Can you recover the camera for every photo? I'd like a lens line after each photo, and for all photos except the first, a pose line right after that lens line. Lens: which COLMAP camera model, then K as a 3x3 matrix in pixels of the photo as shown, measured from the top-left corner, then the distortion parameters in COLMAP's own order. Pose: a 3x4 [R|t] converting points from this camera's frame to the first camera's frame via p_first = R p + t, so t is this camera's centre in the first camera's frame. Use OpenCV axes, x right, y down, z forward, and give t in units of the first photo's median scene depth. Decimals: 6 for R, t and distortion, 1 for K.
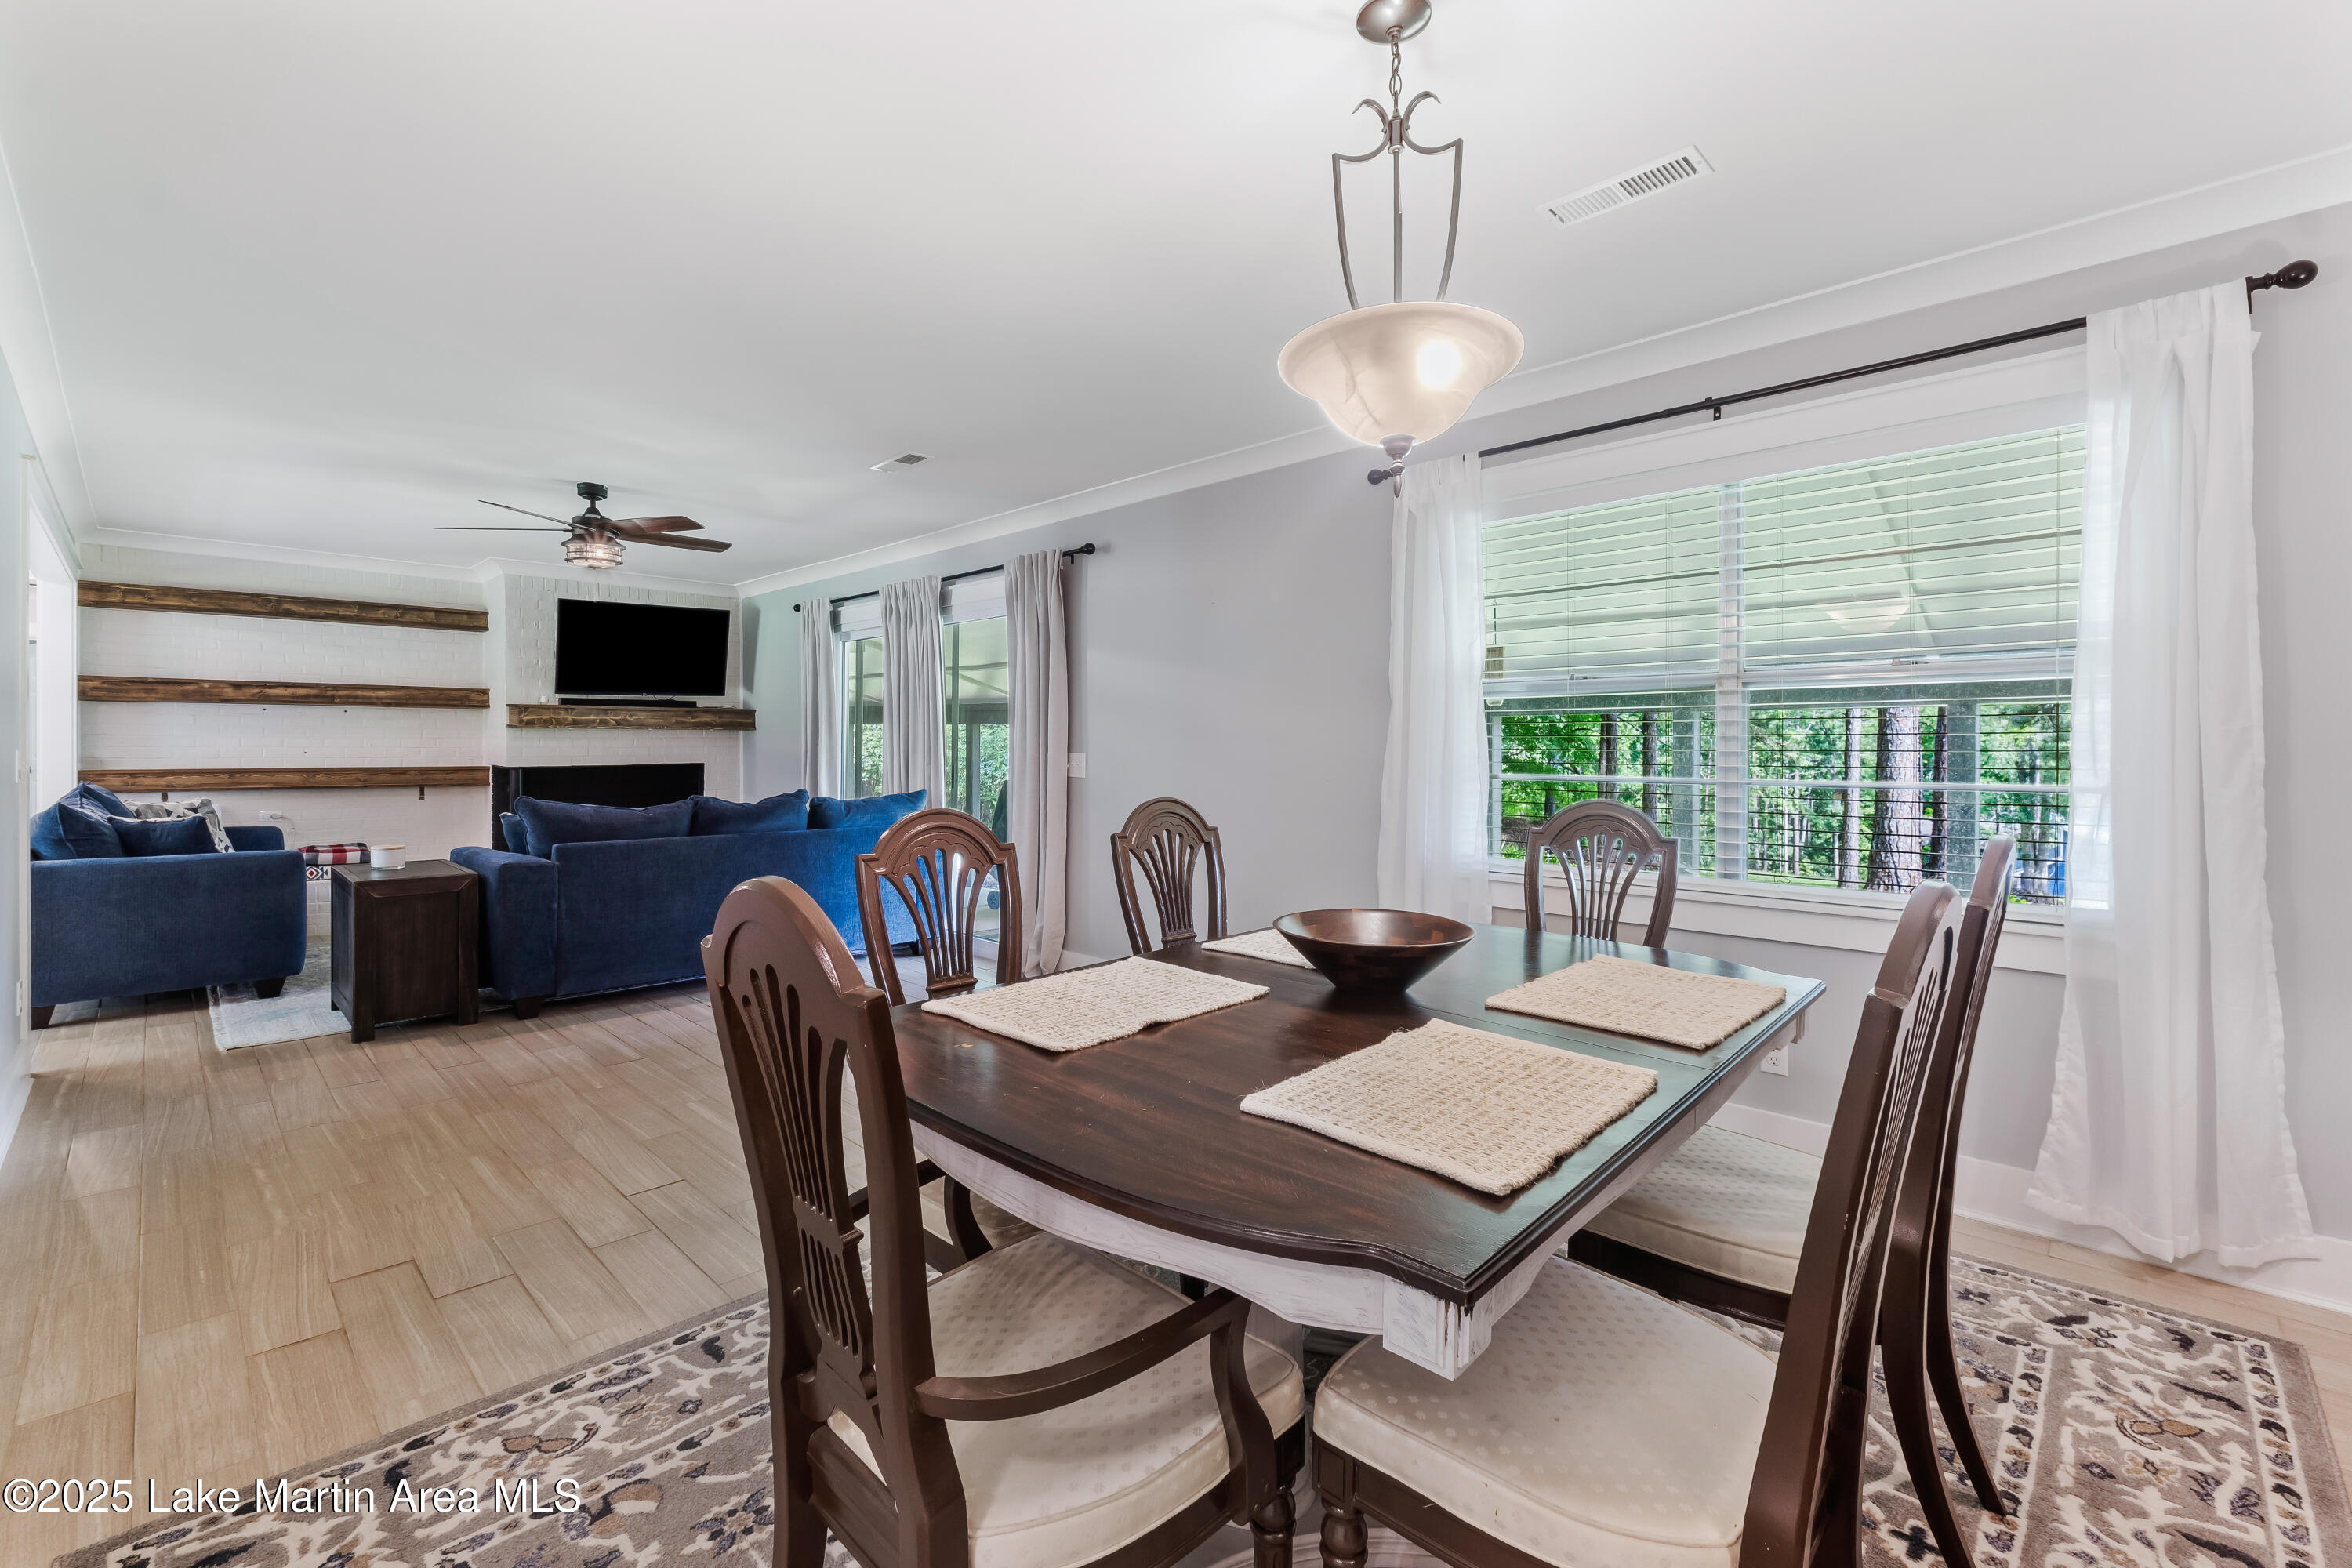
lens RADIAL K [[1010.4, 0, 1173.7], [0, 1010.4, 746.5], [0, 0, 1]] dist [-0.008321, 0.000477]
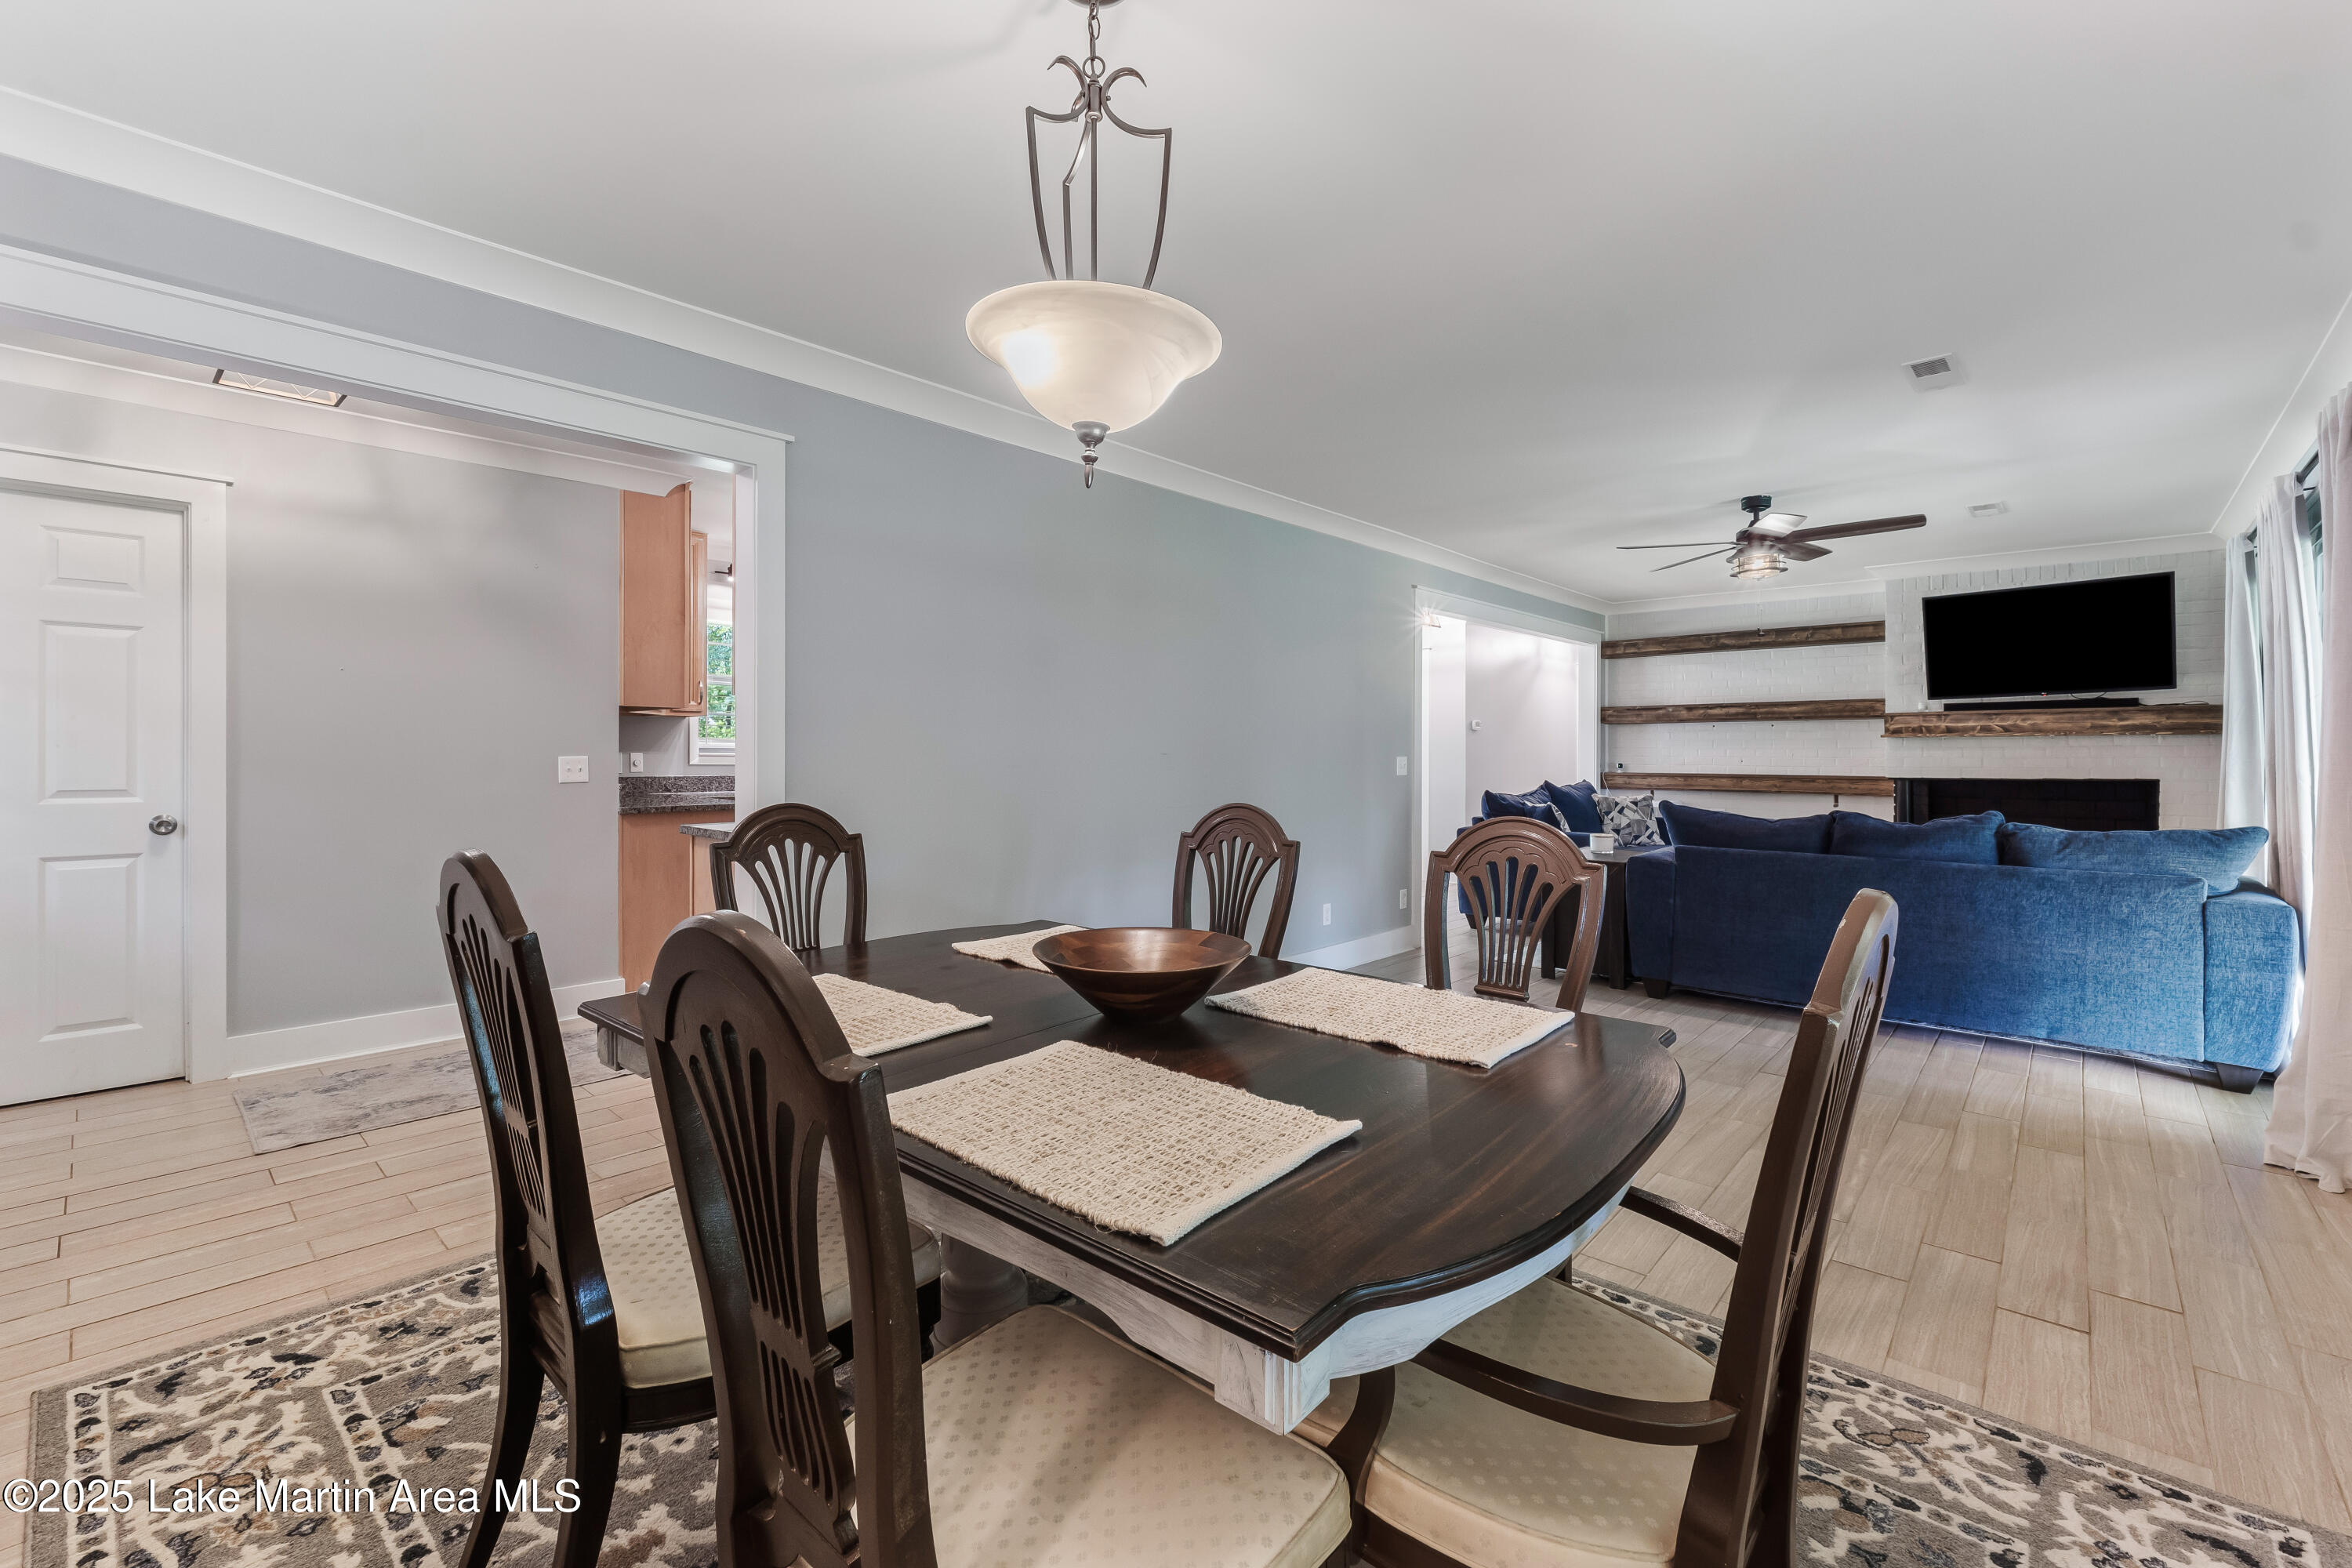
lens RADIAL K [[1010.4, 0, 1163.1], [0, 1010.4, 761.1], [0, 0, 1]] dist [-0.008321, 0.000477]
pose [[0.037389, 0.004323, -0.999291, 0.294109], [-0.002440, 0.999988, 0.004234, 0.002148], [0.999298, 0.002280, 0.037399, 0.261699]]
